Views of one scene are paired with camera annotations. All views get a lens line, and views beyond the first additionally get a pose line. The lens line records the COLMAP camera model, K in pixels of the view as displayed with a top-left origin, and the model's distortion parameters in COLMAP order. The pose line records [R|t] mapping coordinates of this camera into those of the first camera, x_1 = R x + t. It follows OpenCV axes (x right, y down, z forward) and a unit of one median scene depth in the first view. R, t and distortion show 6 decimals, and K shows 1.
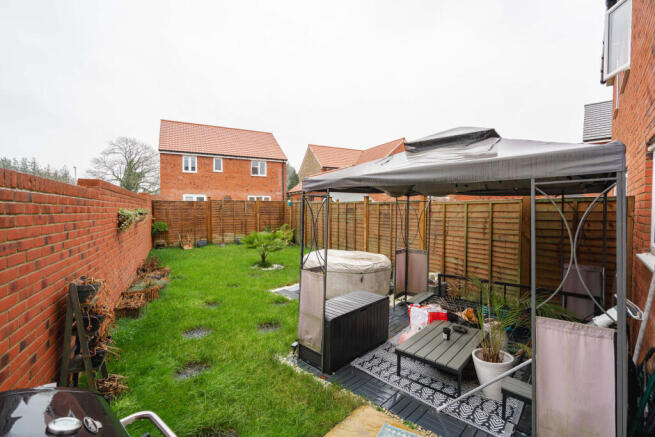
lens RADIAL K [[295.4, 0, 326.8], [0, 295.4, 213.5], [0, 0, 1]] dist [-0.000248, 0.000089]
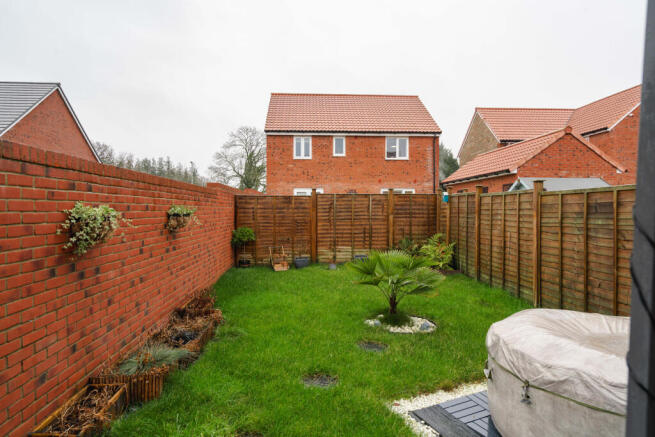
lens RADIAL K [[389.1, 0, 317.0], [0, 389.1, 216.9], [0, 0, 1]] dist [0.014669, 0.000734]
pose [[0.905341, 0.004714, -0.424658, -0.020983], [-0.002960, 0.999984, 0.004791, -0.000143], [0.424674, -0.003081, 0.905341, 0.140387]]
